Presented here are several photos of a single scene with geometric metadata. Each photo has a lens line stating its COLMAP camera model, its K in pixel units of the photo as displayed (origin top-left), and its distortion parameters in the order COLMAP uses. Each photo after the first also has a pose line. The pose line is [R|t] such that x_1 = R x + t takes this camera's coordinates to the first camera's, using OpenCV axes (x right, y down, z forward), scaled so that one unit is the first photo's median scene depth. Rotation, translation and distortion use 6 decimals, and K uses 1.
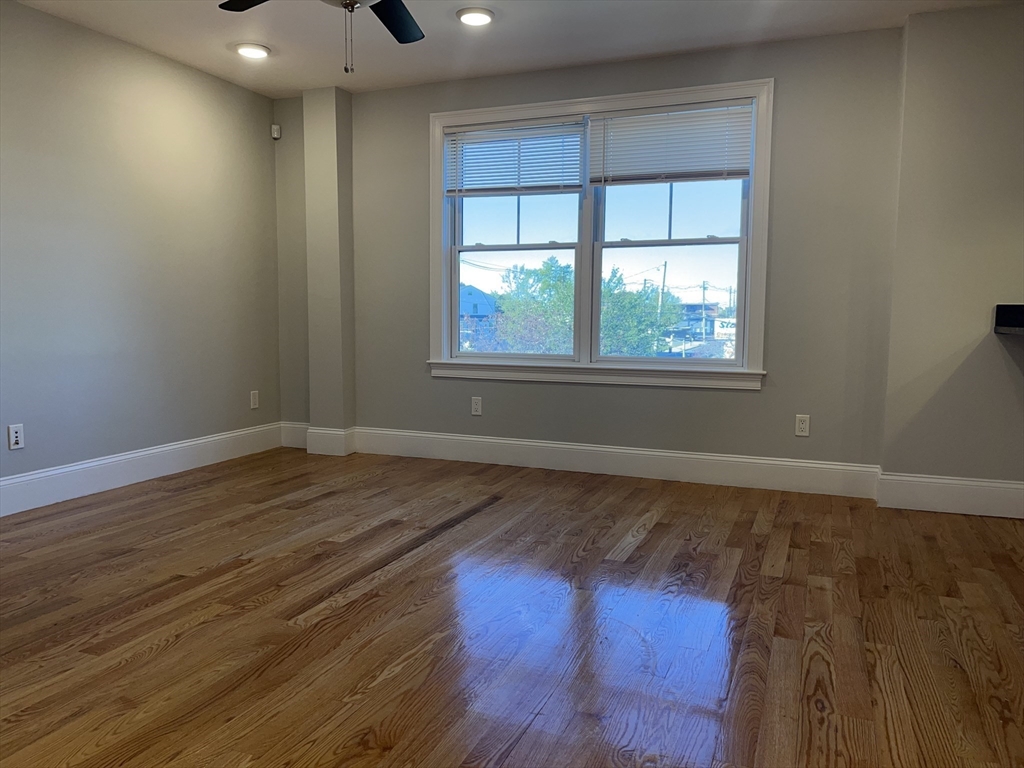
lens RADIAL K [[776.3, 0, 510.1], [0, 776.3, 380.6], [0, 0, 1]] dist [0.062268, -0.076911]
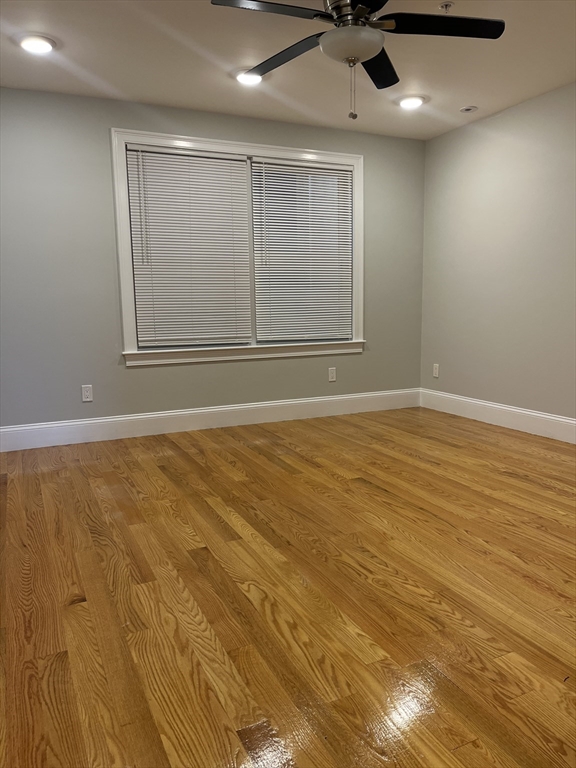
lens RADIAL K [[582.2, 0, 288.9], [0, 582.2, 385.2], [0, 0, 1]] dist [0.062268, -0.076911]
pose [[0.694429, -0.116757, 0.710025, -0.823019], [0.088553, 0.993114, 0.076701, -0.033546], [-0.714091, 0.009612, 0.699987, 0.334737]]
